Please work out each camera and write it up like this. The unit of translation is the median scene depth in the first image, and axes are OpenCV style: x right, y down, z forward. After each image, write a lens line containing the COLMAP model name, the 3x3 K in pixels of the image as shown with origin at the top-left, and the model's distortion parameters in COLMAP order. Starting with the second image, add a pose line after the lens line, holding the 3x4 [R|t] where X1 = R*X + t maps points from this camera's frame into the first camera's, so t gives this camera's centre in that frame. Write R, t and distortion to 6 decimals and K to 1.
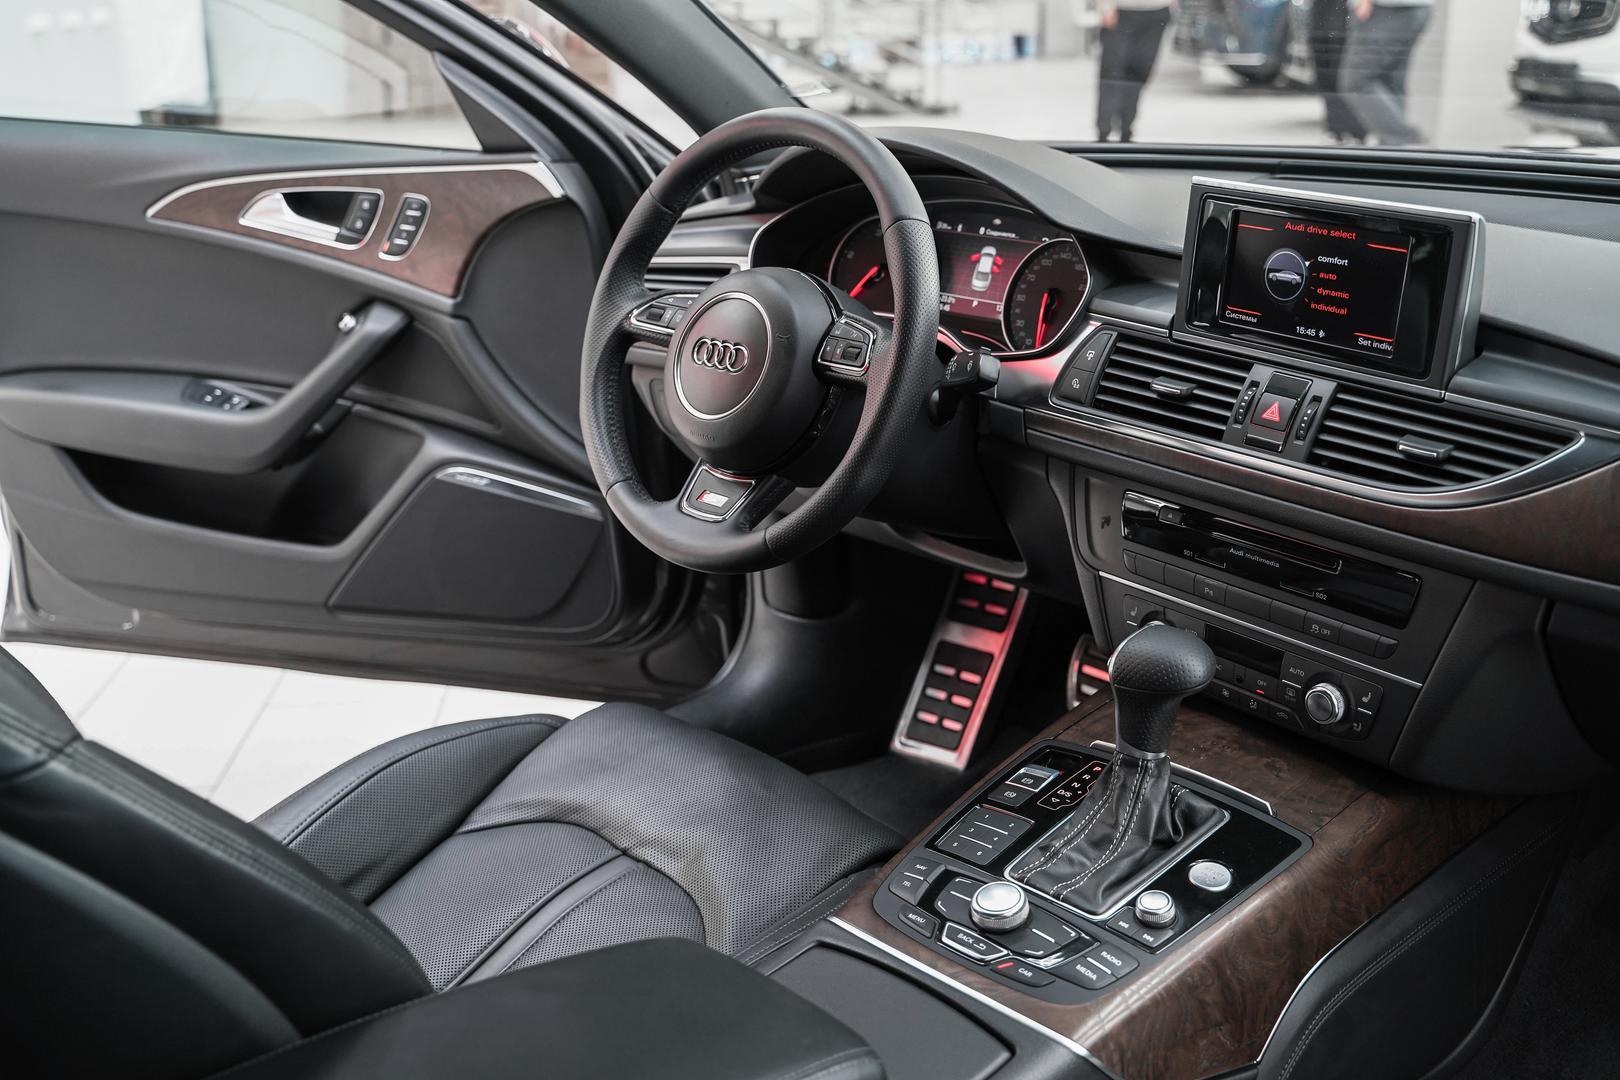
lens RADIAL K [[1702.5, 0, 810.0], [0, 1702.5, 540.0], [0, 0, 1]] dist [-0.000265, 0.020251]
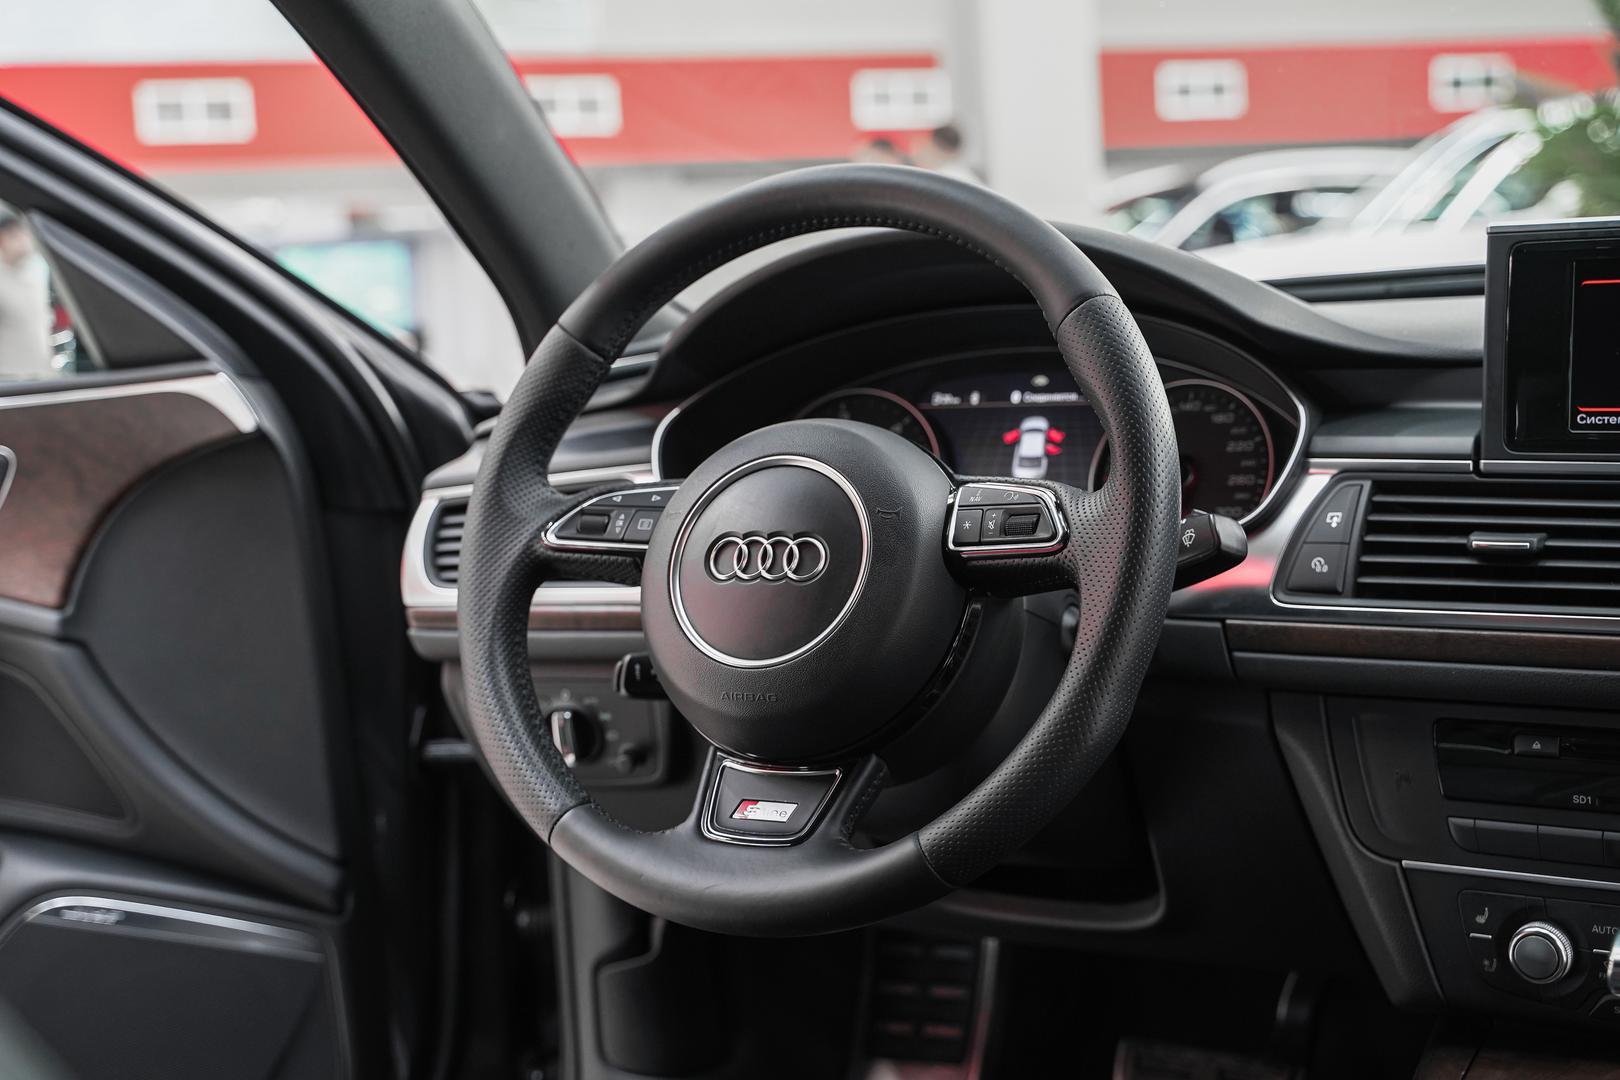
lens RADIAL K [[2163.1, 0, 810.0], [0, 2163.1, 540.0], [0, 0, 1]] dist [0.005833, -0.001433]
pose [[0.955098, -0.059961, 0.290161, -0.252583], [0.126618, 0.967982, -0.216747, 0.048176], [-0.267874, 0.243755, 0.932109, 0.298463]]
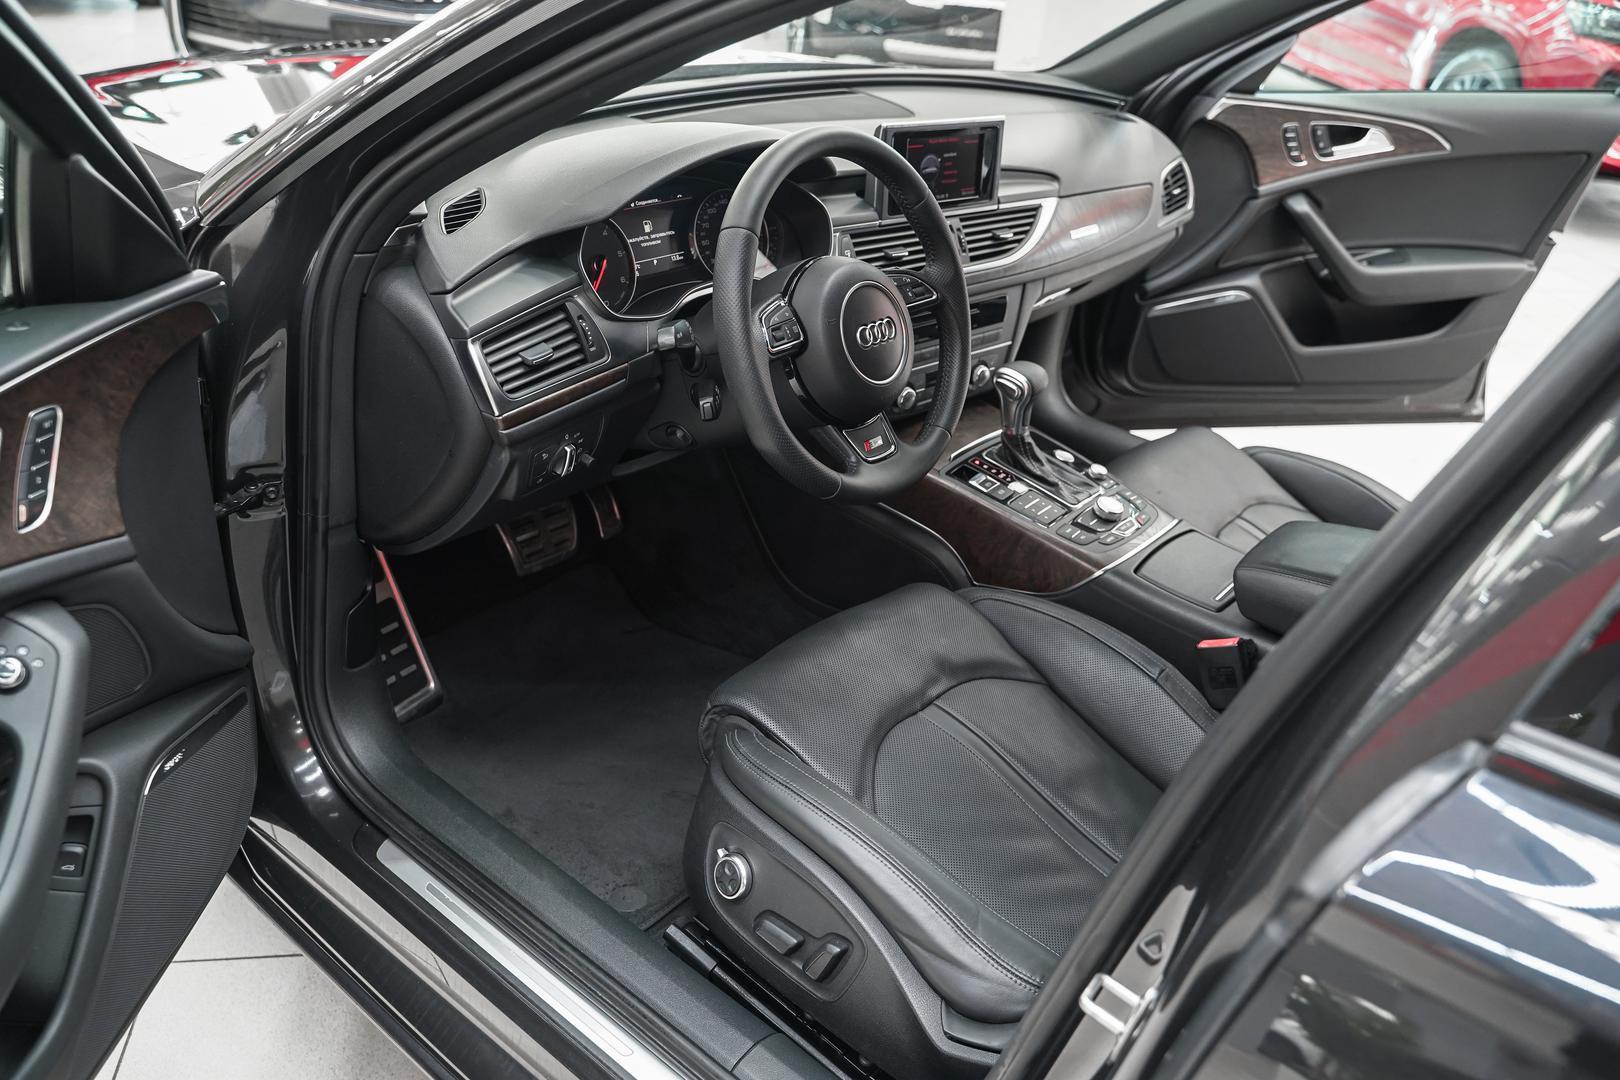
lens RADIAL K [[1285.9, 0, 810.0], [0, 1285.9, 540.0], [0, 0, 1]] dist [-0.018194, 0.005129]
pose [[-0.109143, -0.462043, 0.880116, -0.952332], [0.240334, 0.846871, 0.474394, -0.440006], [-0.964535, 0.263298, 0.018615, 1.063930]]
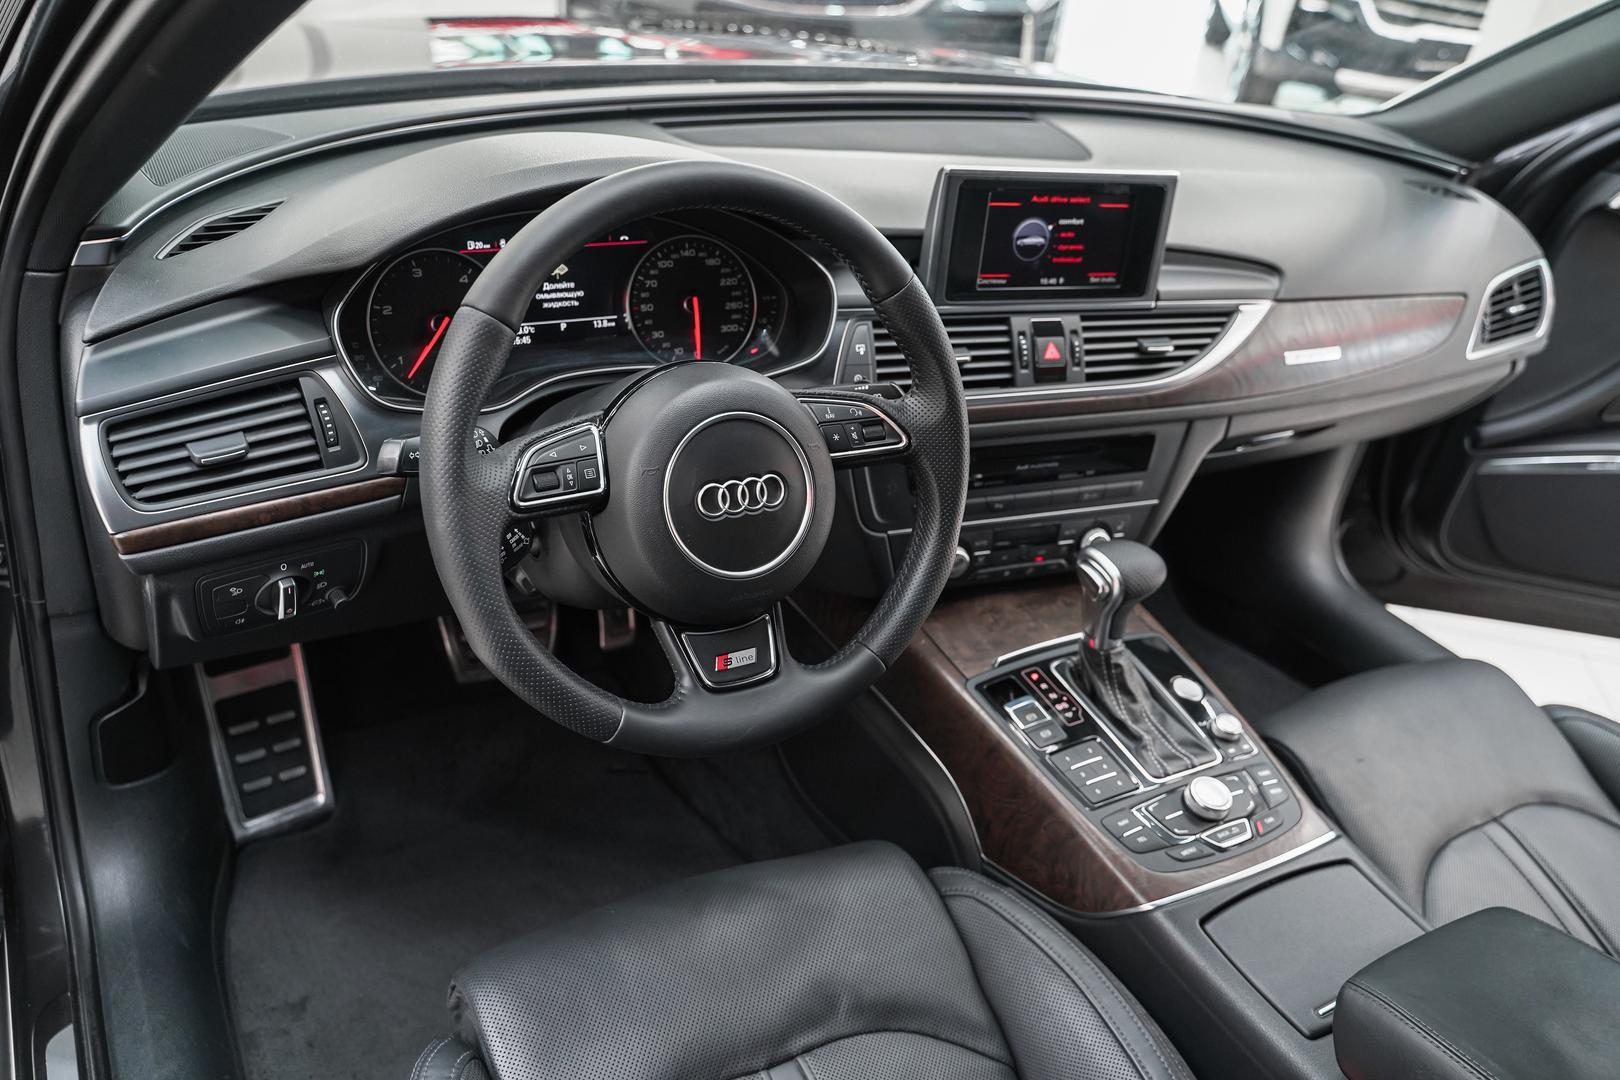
lens RADIAL K [[1298.2, 0, 810.0], [0, 1298.2, 540.0], [0, 0, 1]] dist [-0.013025, -0.001358]
pose [[0.250720, -0.439182, 0.862704, -0.569238], [0.206005, 0.894962, 0.395734, -0.319518], [-0.945887, 0.078502, 0.314858, 0.777826]]
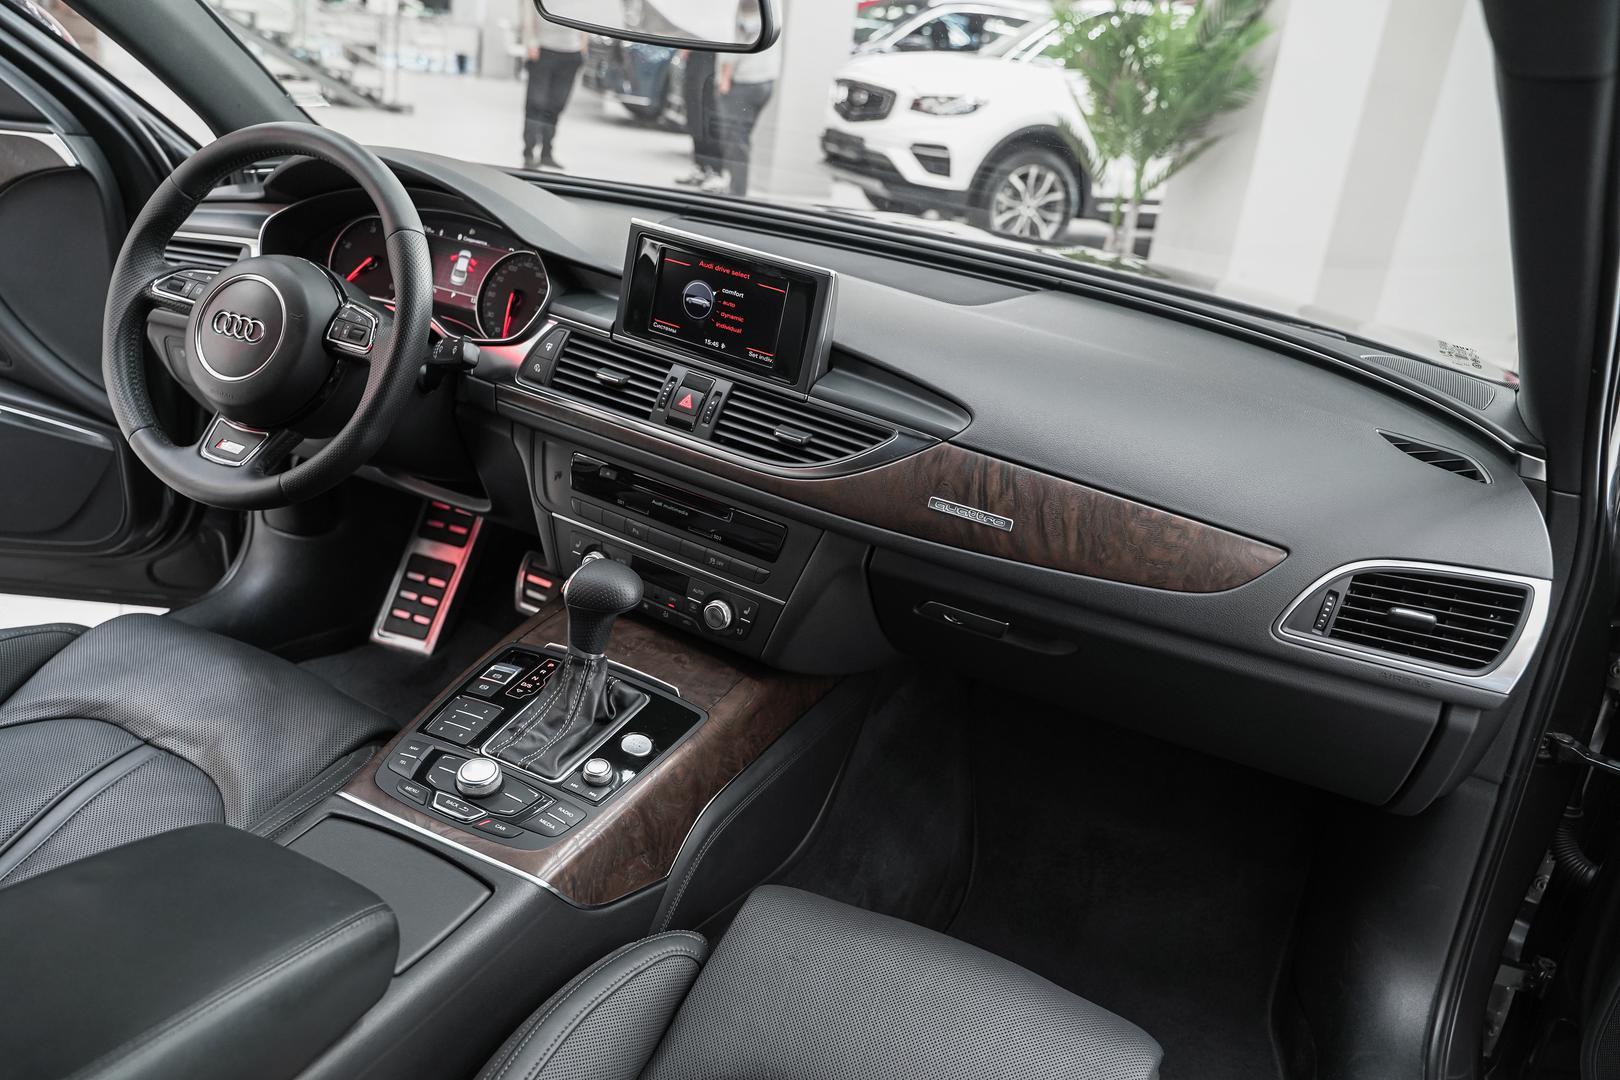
lens RADIAL K [[1285.9, 0, 810.0], [0, 1285.9, 540.0], [0, 0, 1]] dist [-0.018194, 0.005129]
pose [[0.923192, 0.006967, 0.384277, -0.026732], [-0.031921, 0.997771, 0.058599, -0.024803], [-0.383012, -0.066365, 0.921356, 0.010613]]
